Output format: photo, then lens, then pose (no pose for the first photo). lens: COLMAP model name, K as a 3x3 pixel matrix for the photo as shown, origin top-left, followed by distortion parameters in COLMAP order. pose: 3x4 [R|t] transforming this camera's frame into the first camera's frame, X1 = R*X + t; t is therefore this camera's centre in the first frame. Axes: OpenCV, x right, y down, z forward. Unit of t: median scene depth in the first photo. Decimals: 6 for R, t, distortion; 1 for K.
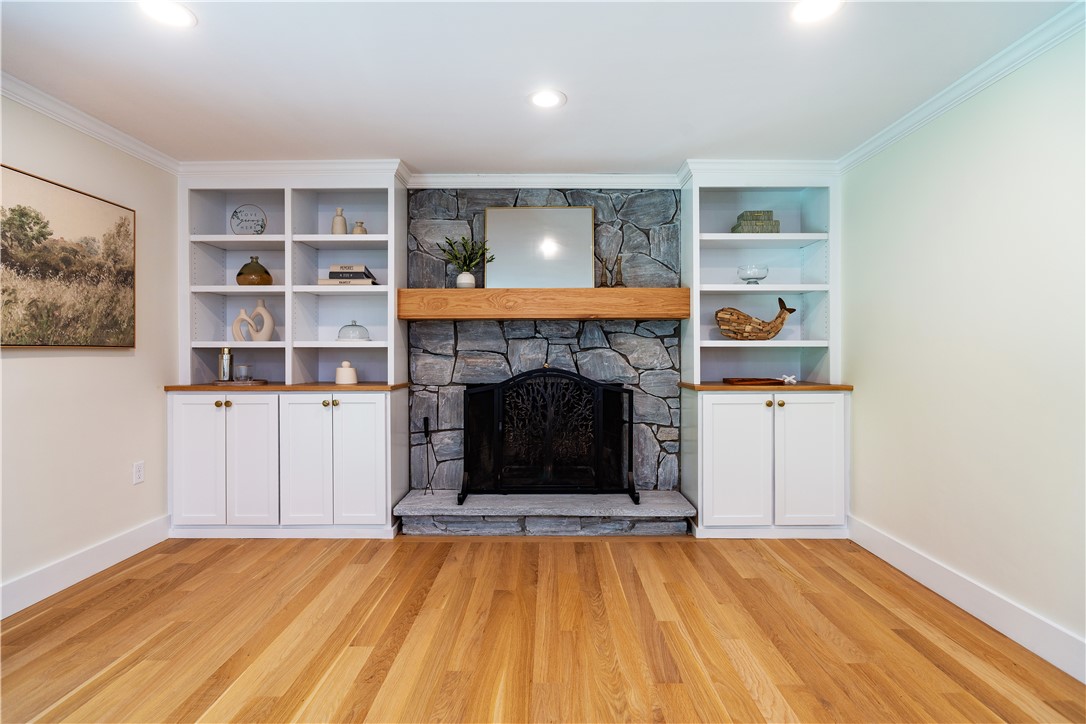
lens RADIAL K [[496.8, 0, 541.8], [0, 496.8, 358.6], [0, 0, 1]] dist [-0.007131, 0.002763]
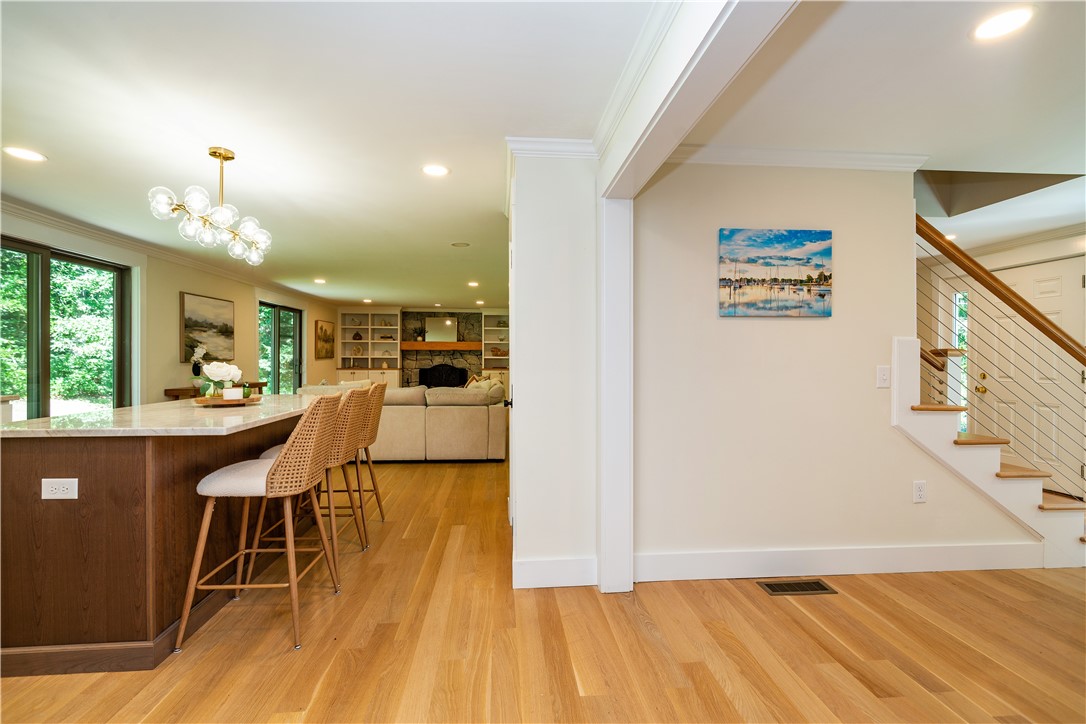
lens RADIAL K [[496.8, 0, 545.6], [0, 496.8, 362.9], [0, 0, 1]] dist [-0.007131, 0.002763]
pose [[0.995222, 0.005222, 0.097496, 0.391521], [-0.005491, 0.999982, 0.002492, -0.002176], [-0.097481, -0.003016, 0.995233, -2.578217]]
